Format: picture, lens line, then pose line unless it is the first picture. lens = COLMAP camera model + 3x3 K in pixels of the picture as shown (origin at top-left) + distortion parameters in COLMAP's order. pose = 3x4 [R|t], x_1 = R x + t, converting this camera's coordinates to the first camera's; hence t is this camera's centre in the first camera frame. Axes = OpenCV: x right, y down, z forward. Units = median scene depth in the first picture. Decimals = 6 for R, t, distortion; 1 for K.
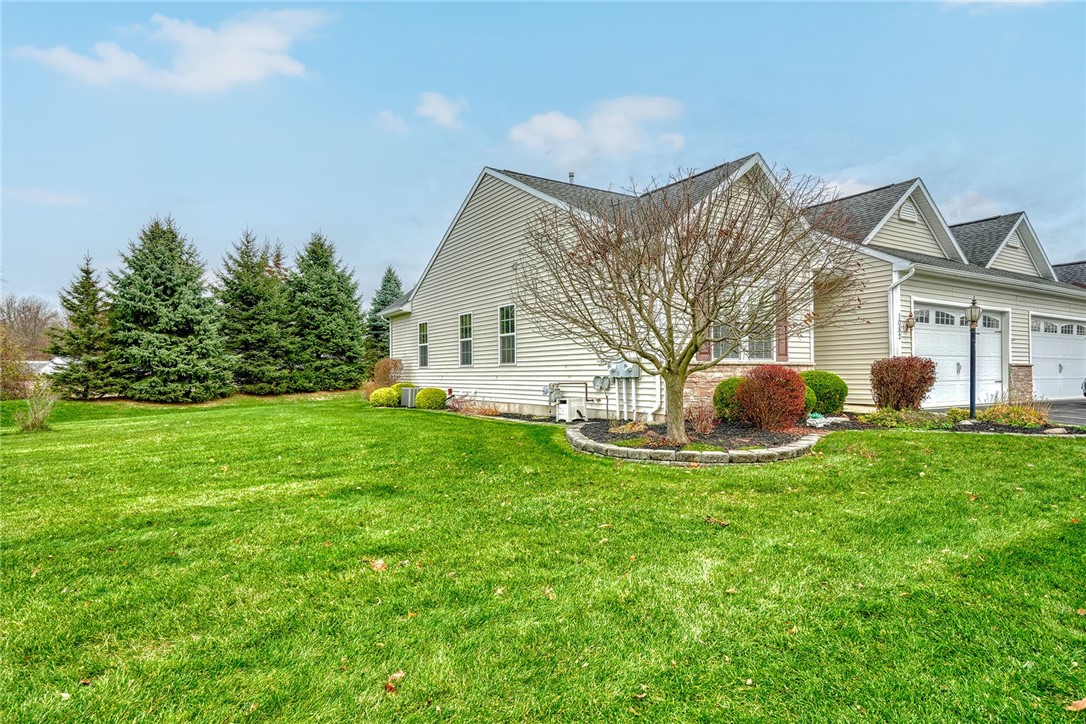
lens RADIAL K [[612.3, 0, 543.0], [0, 612.3, 362.0], [0, 0, 1]] dist [0.012328, 0.000306]
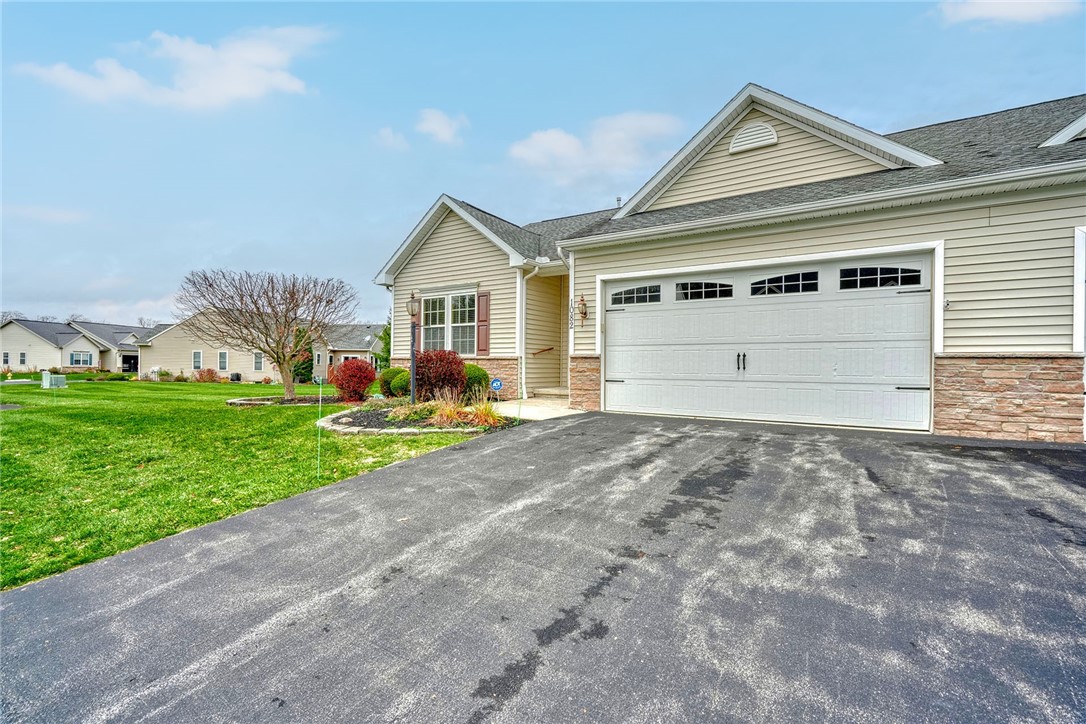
lens RADIAL K [[492.6, 0, 539.3], [0, 492.6, 363.3], [0, 0, 1]] dist [0.000027, 0.000388]
pose [[0.400323, -0.000757, -0.916374, 1.084173], [0.002619, 0.999997, 0.000318, 0.010859], [0.916371, -0.002527, 0.400323, 0.604746]]
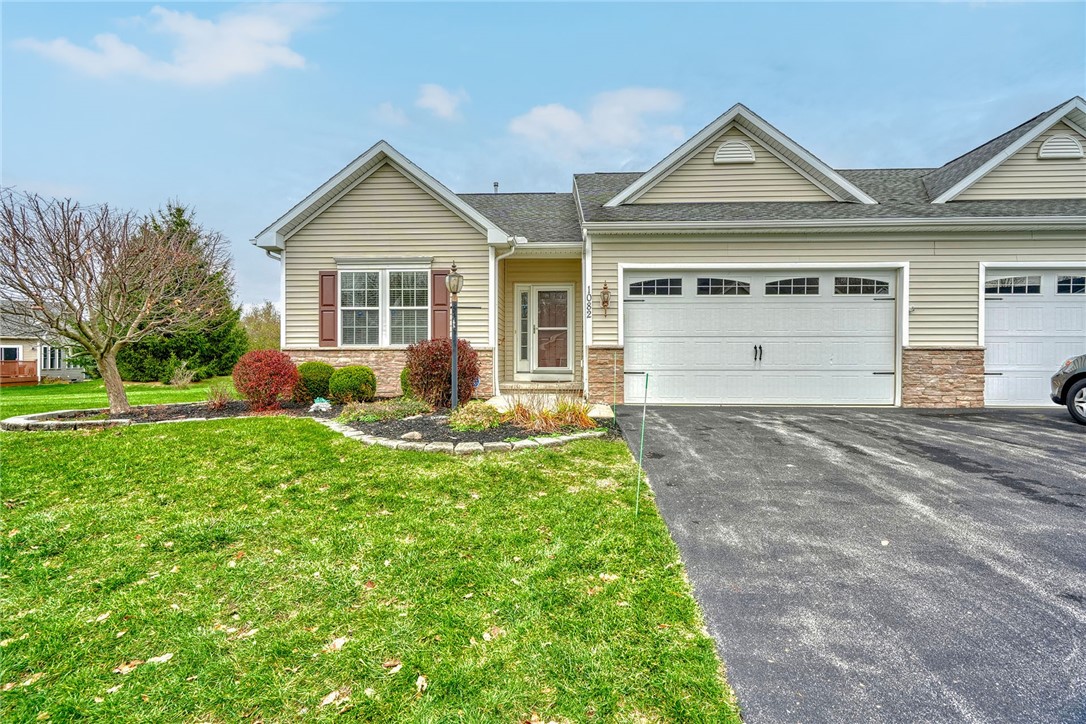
lens RADIAL K [[469.7, 0, 542.9], [0, 469.7, 369.6], [0, 0, 1]] dist [-0.000735, -0.000547]
pose [[0.812647, 0.014399, -0.582578, 0.805919], [0.004806, 0.999495, 0.031407, 0.010787], [0.582736, -0.028323, 0.812168, 0.405124]]
